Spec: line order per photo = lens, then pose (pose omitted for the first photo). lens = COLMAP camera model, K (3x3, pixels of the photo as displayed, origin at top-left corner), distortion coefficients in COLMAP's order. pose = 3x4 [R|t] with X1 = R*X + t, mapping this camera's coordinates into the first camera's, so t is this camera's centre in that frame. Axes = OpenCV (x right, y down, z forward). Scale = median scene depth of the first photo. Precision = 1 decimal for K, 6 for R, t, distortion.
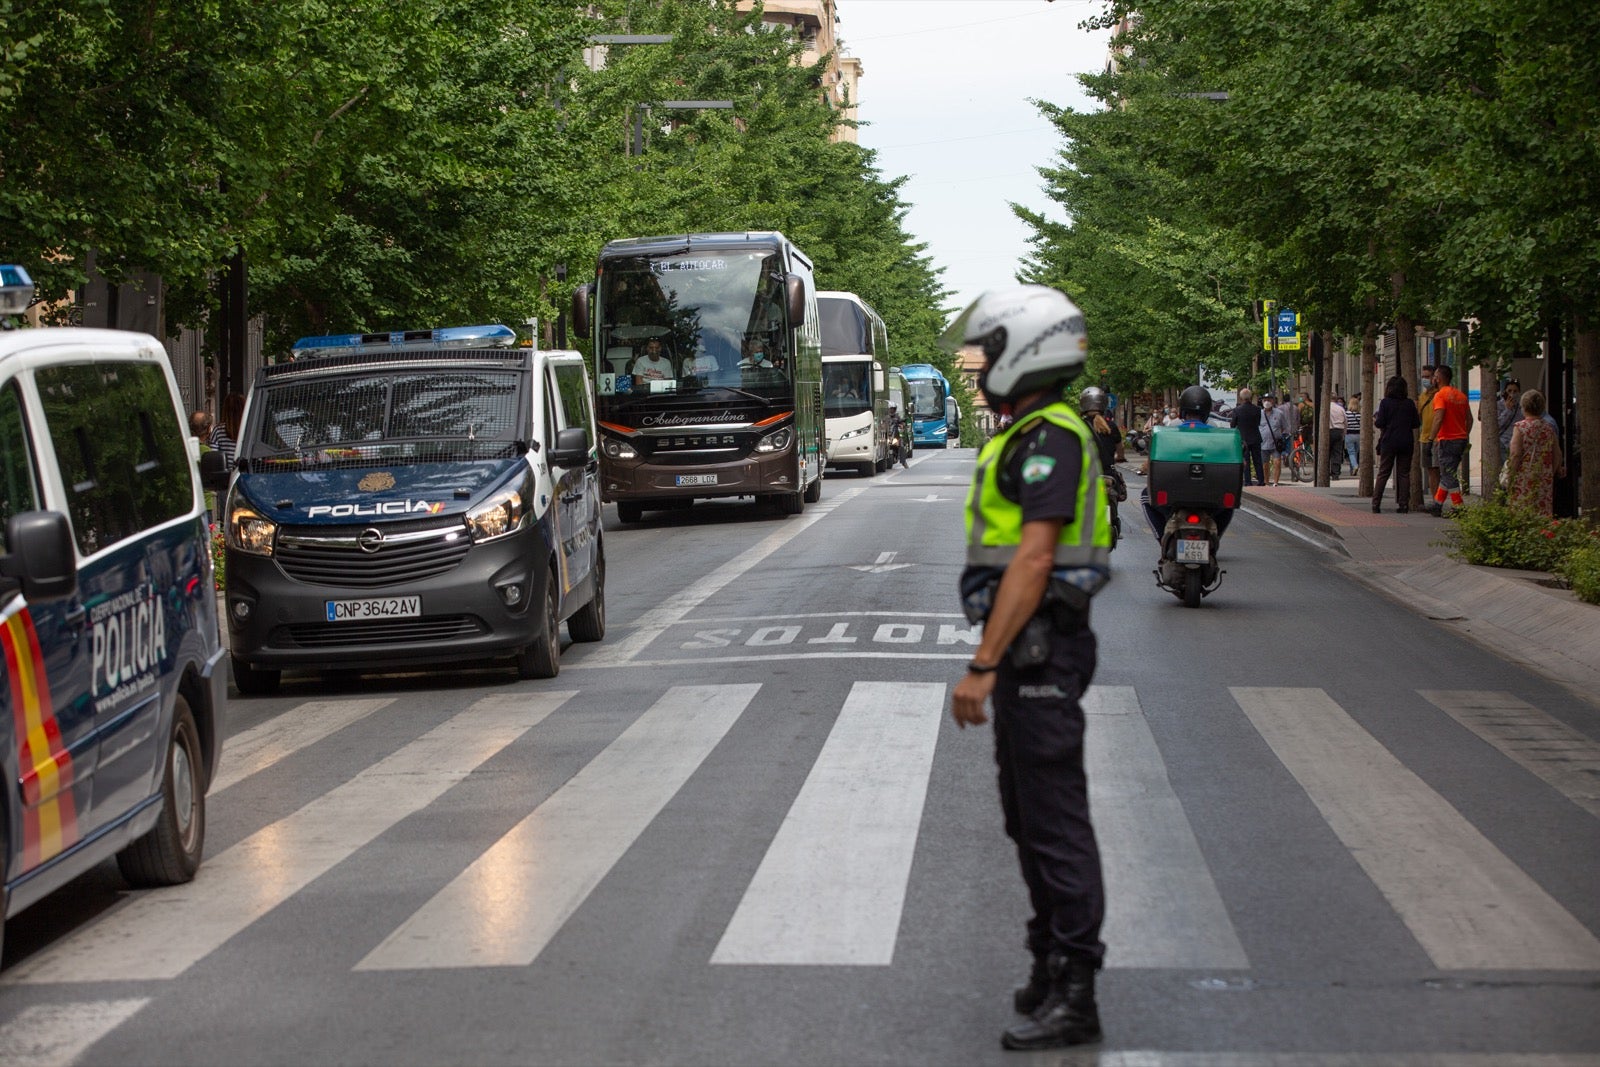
lens RADIAL K [[3046.3, 0, 799.1], [0, 3046.3, 533.3], [0, 0, 1]] dist [0.024210, 0.000250]
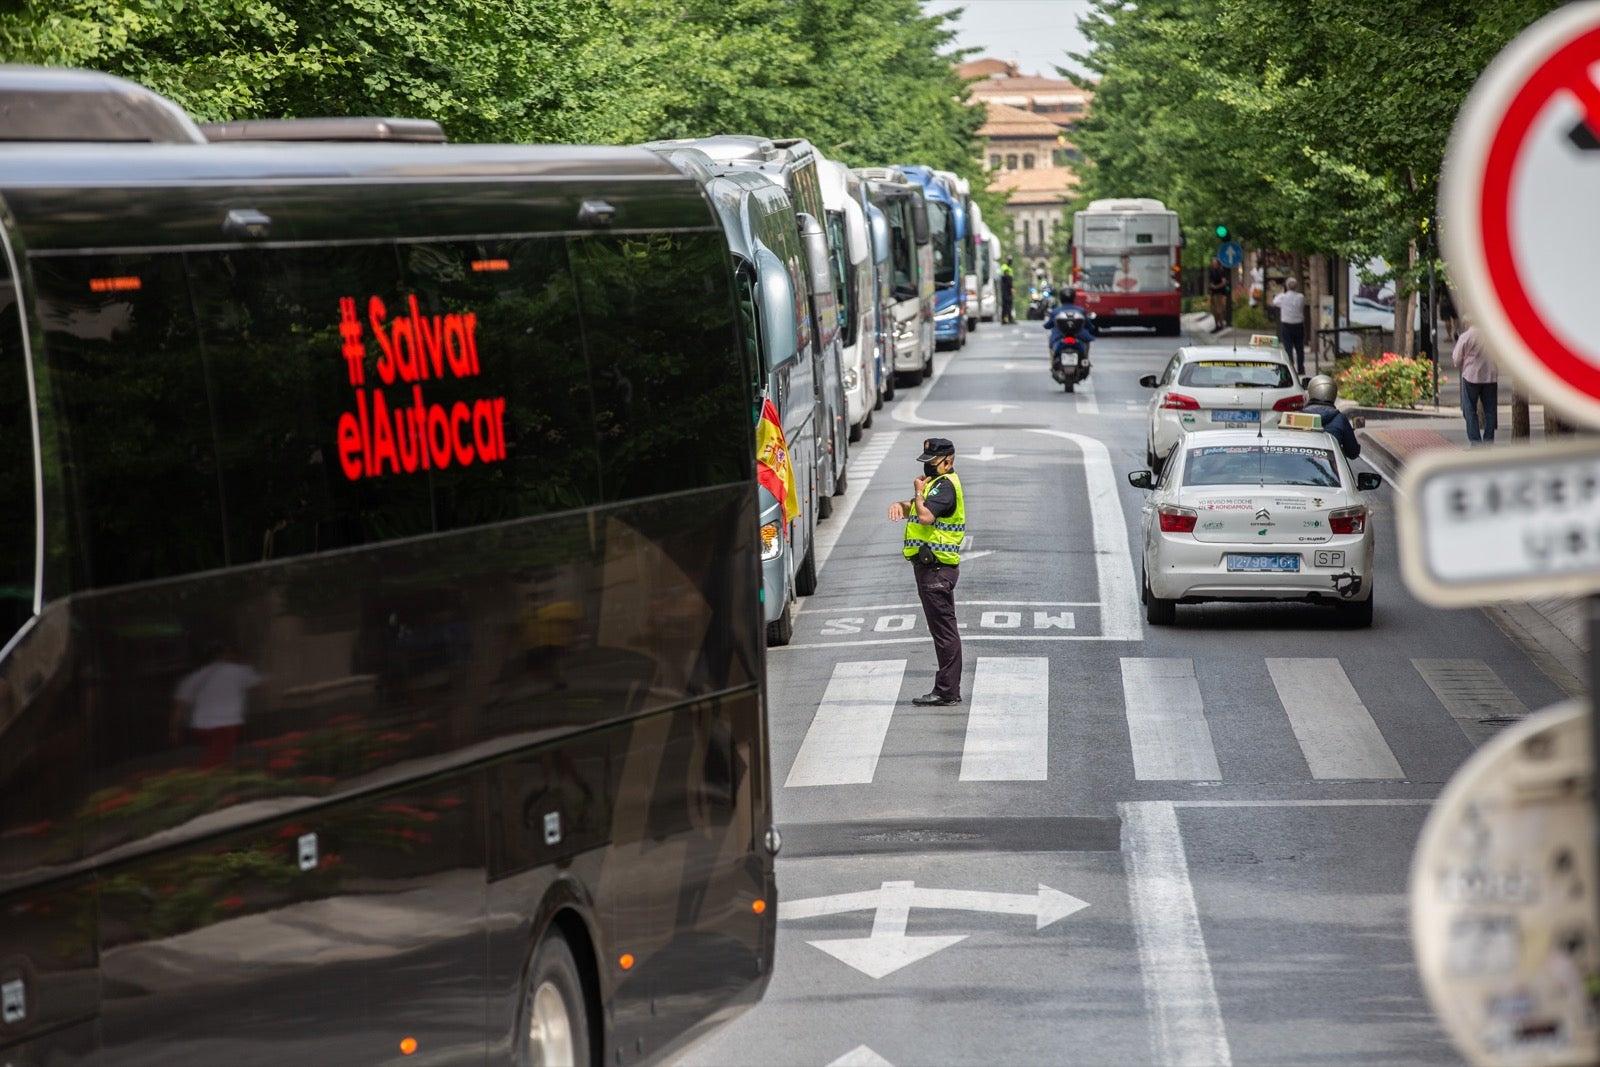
lens RADIAL K [[8645.3, 0, 750.5], [0, 8645.3, 538.8], [0, 0, 1]] dist [1.831167, -0.414882]
pose [[0.999305, -0.013014, 0.034918, -0.147585], [0.012194, 0.999647, 0.023585, -0.064425], [-0.035213, -0.023143, 0.999112, -1.918772]]
